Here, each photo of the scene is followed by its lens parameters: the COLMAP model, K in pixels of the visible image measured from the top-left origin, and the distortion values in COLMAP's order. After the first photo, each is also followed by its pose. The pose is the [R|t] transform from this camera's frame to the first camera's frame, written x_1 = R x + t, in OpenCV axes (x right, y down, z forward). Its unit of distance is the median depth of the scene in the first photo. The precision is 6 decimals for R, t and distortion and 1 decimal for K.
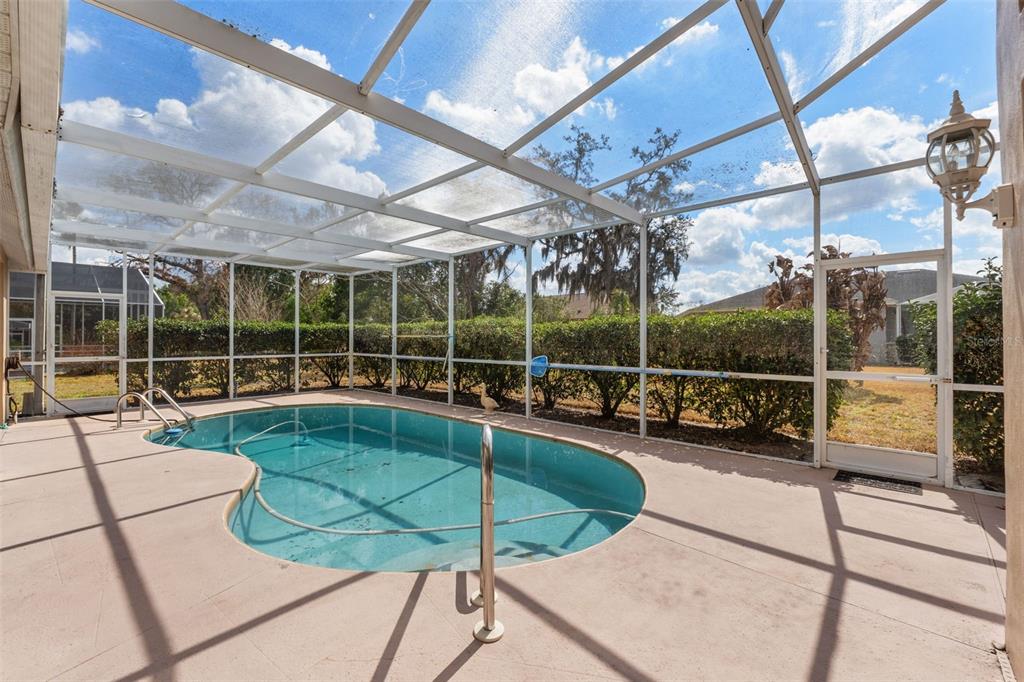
lens RADIAL K [[434.7, 0, 512.1], [0, 434.7, 337.1], [0, 0, 1]] dist [-0.007826, 0.000737]
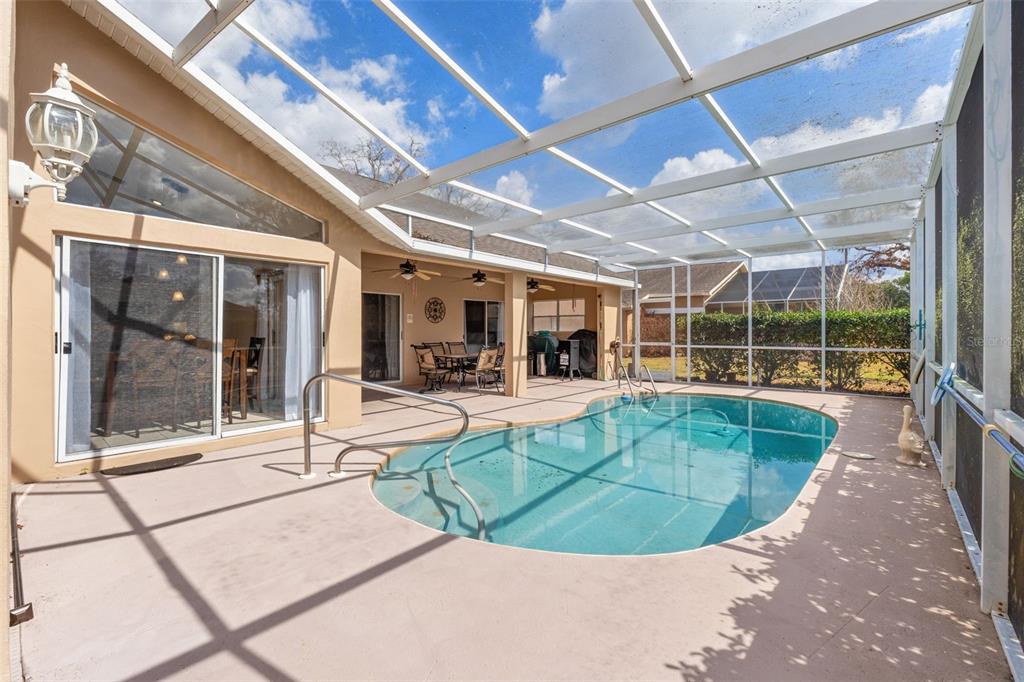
lens RADIAL K [[434.7, 0, 518.1], [0, 434.7, 348.2], [0, 0, 1]] dist [-0.007826, 0.000737]
pose [[0.033080, 0.036524, -0.998785, 1.397027], [0.005430, 0.999311, 0.036723, 0.020585], [0.999438, -0.006638, 0.032859, 1.379192]]
